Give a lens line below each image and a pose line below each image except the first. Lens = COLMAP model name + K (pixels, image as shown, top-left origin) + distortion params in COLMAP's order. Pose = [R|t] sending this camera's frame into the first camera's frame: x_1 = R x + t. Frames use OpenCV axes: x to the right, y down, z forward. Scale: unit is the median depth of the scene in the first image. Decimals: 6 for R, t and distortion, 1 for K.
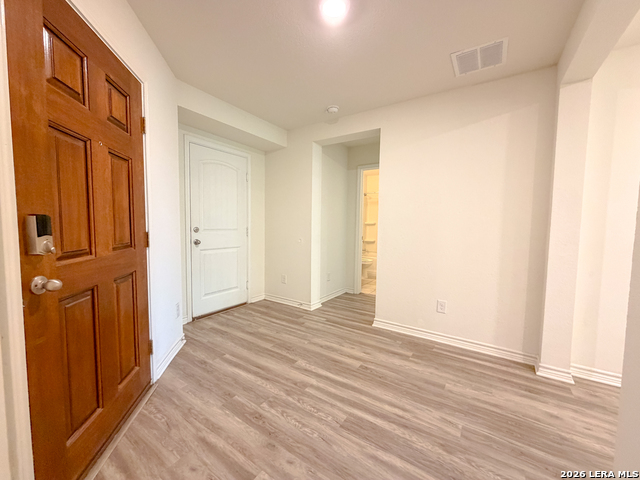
lens RADIAL K [[261.2, 0, 320.0], [0, 261.2, 240.0], [0, 0, 1]] dist [-0.001137, -0.000267]
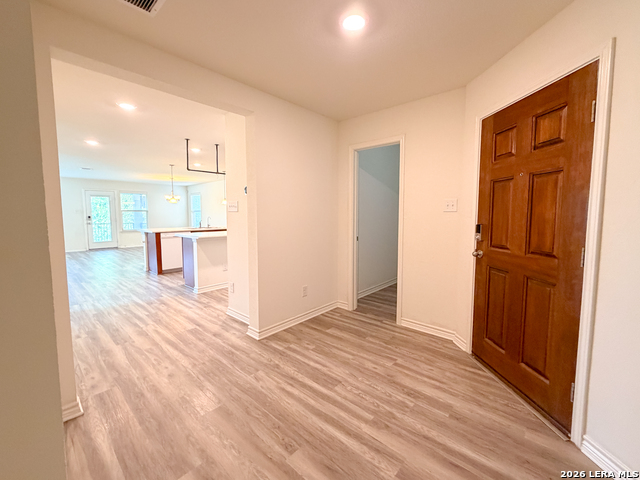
lens RADIAL K [[261.2, 0, 320.0], [0, 261.2, 240.0], [0, 0, 1]] dist [-0.001137, -0.000267]
pose [[-0.989198, -0.030869, 0.143301, 0.016982], [-0.006895, 0.986293, 0.164862, -0.189474], [-0.146426, 0.162093, -0.975851, 2.023896]]
